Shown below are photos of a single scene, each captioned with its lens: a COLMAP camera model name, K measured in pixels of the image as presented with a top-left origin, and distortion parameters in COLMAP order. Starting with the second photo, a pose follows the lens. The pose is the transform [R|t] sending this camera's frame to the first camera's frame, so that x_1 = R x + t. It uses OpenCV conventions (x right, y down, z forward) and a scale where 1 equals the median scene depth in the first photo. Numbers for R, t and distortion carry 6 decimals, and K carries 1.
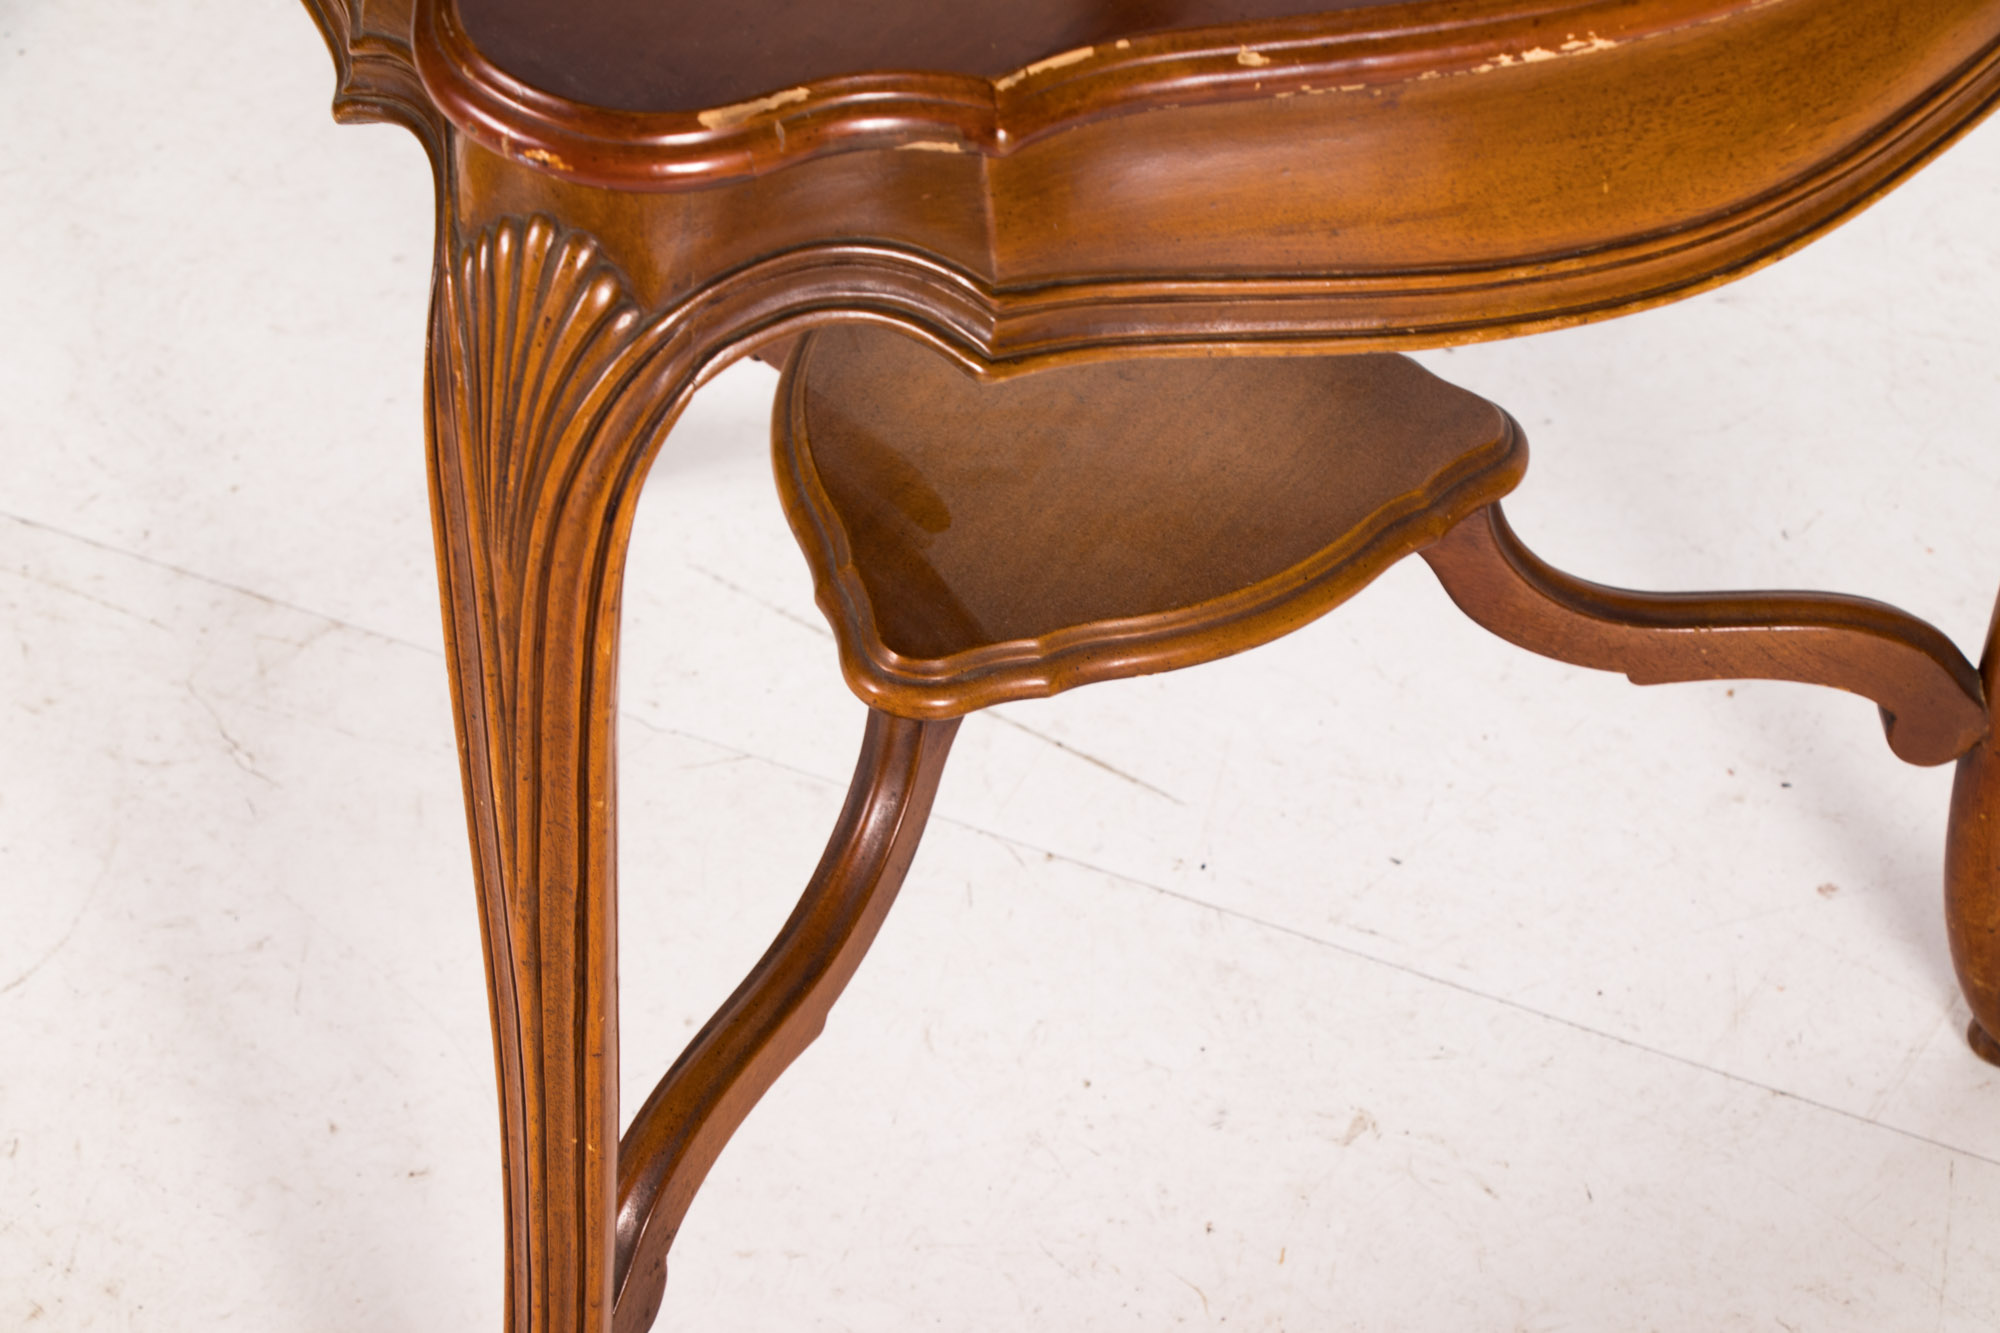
lens RADIAL K [[5101.8, 0, 964.1], [0, 5101.8, 725.4], [0, 0, 1]] dist [0.330596, 0.606863]
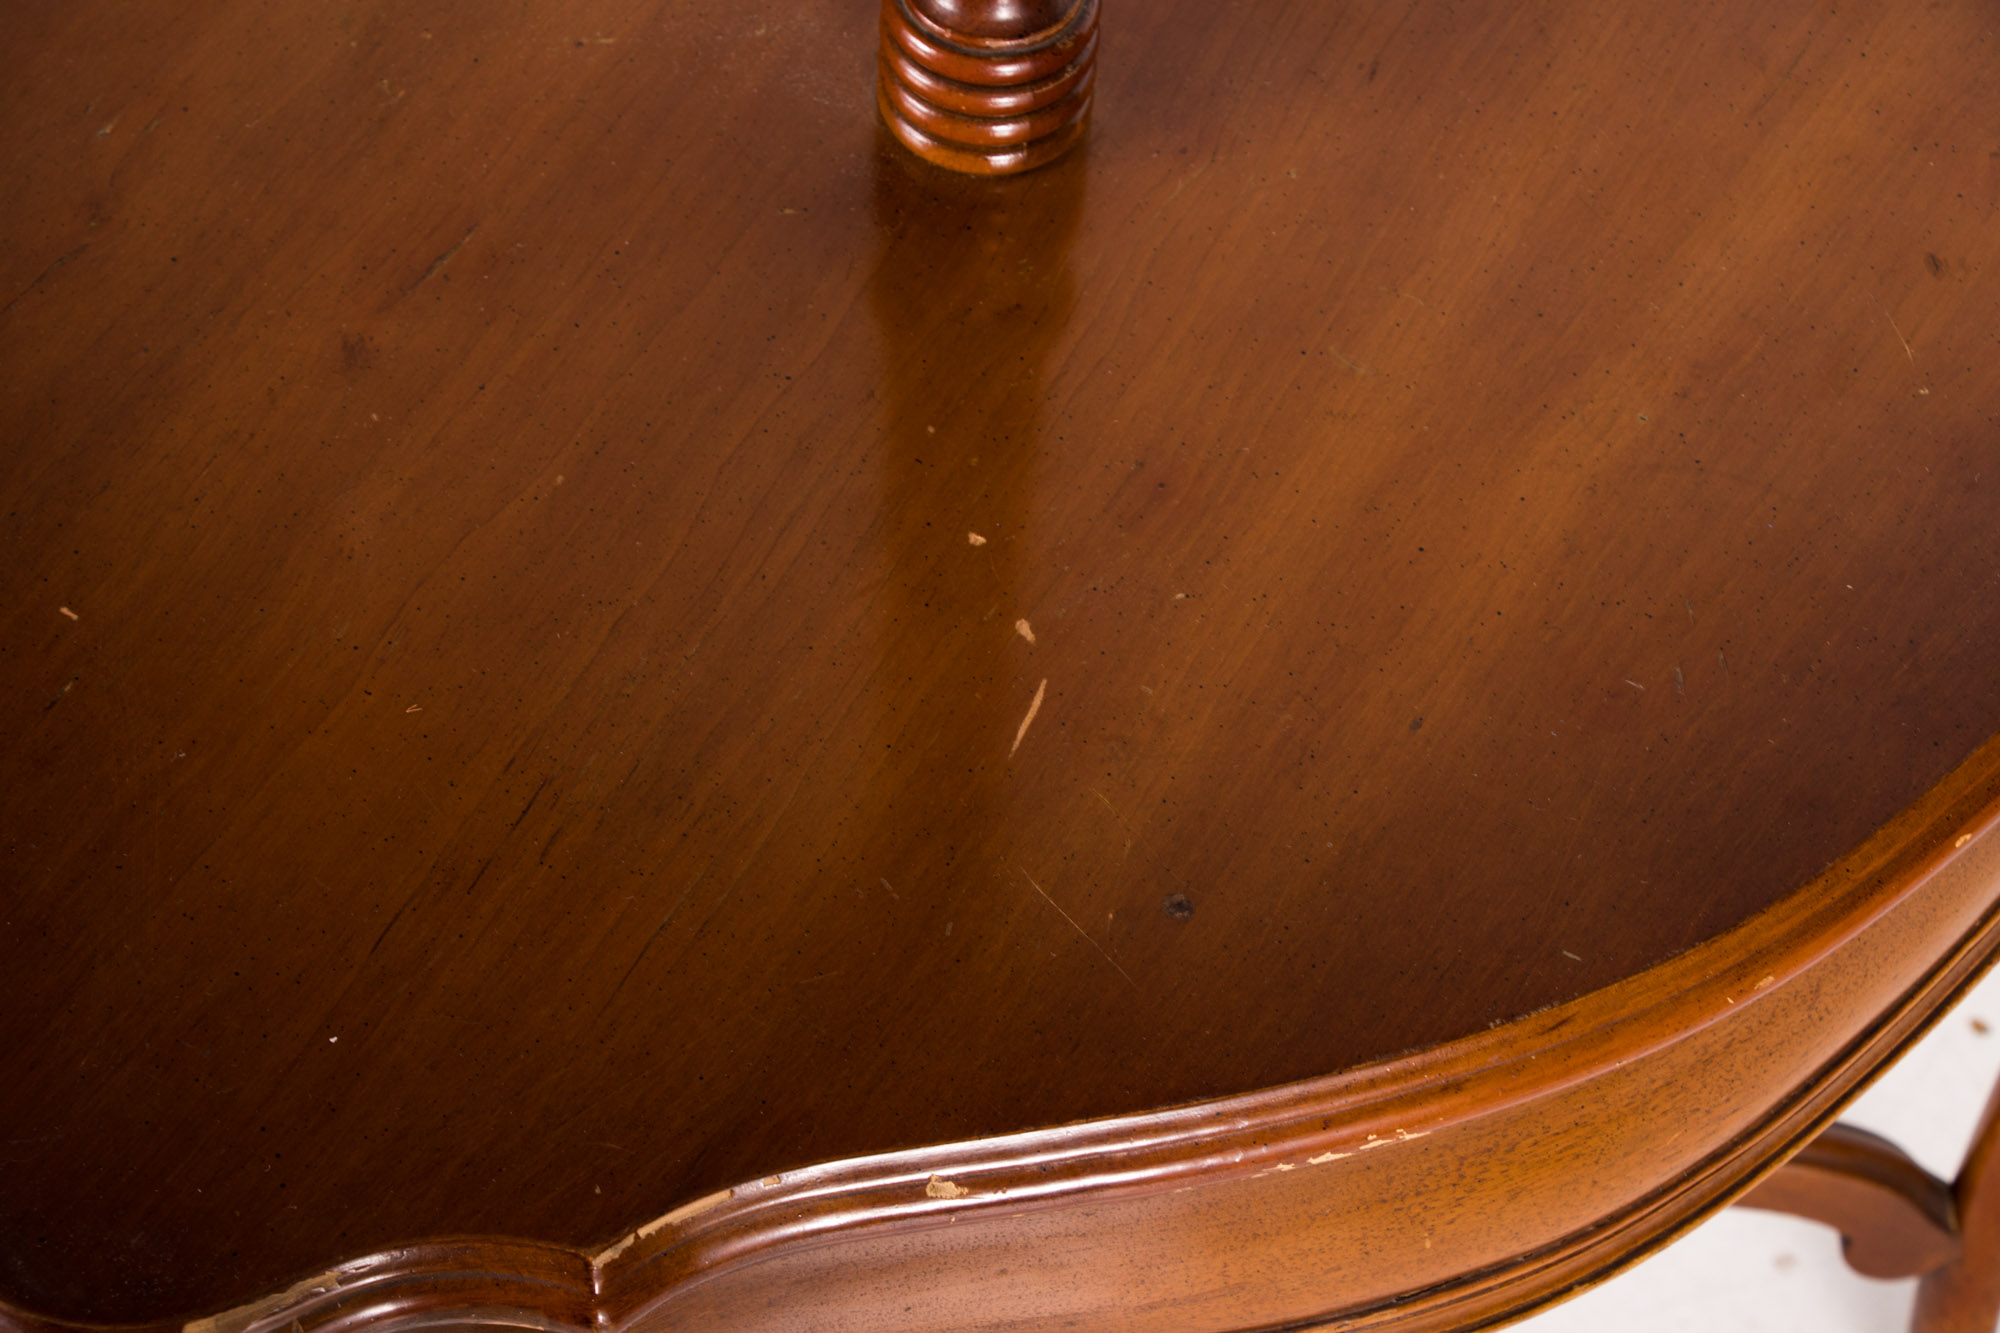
lens RADIAL K [[4413.5, 0, 1000.0], [0, 4413.5, 666.5], [0, 0, 1]] dist [0.239831, 0.097441]
pose [[0.998616, 0.035752, -0.038580, 0.082939], [-0.027973, 0.982136, 0.186081, -0.314110], [0.044544, -0.184744, 0.981777, 0.354344]]
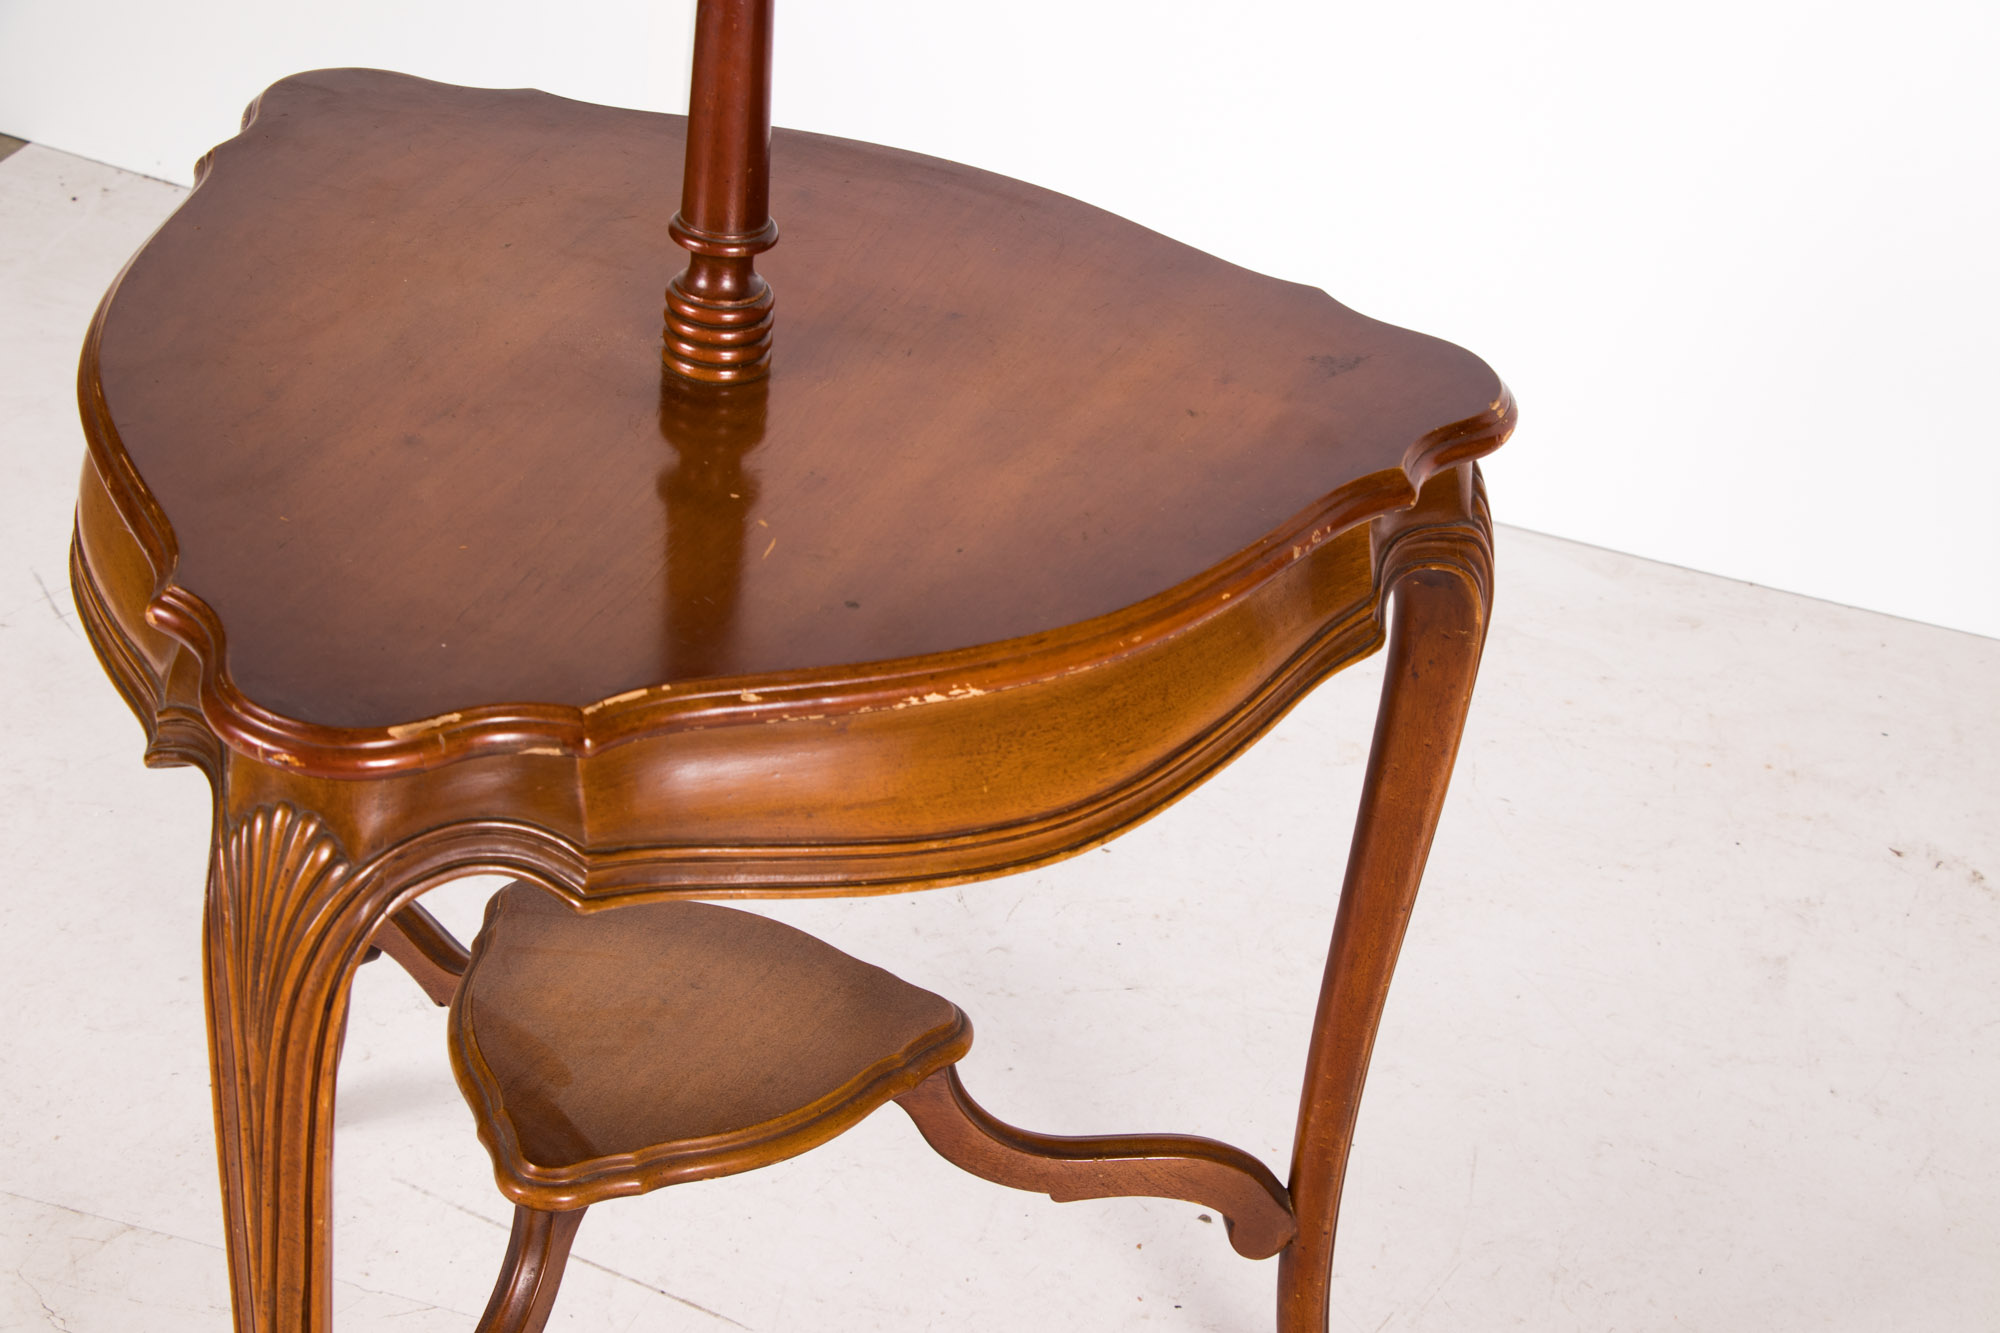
lens RADIAL K [[4108.3, 0, 1000.0], [0, 4108.3, 666.5], [0, 0, 1]] dist [0.147163, 1.325845]
pose [[0.996073, -0.014775, 0.087293, 0.021833], [0.033483, 0.975610, -0.216942, 0.127969], [-0.081958, 0.219013, 0.972274, -0.209328]]
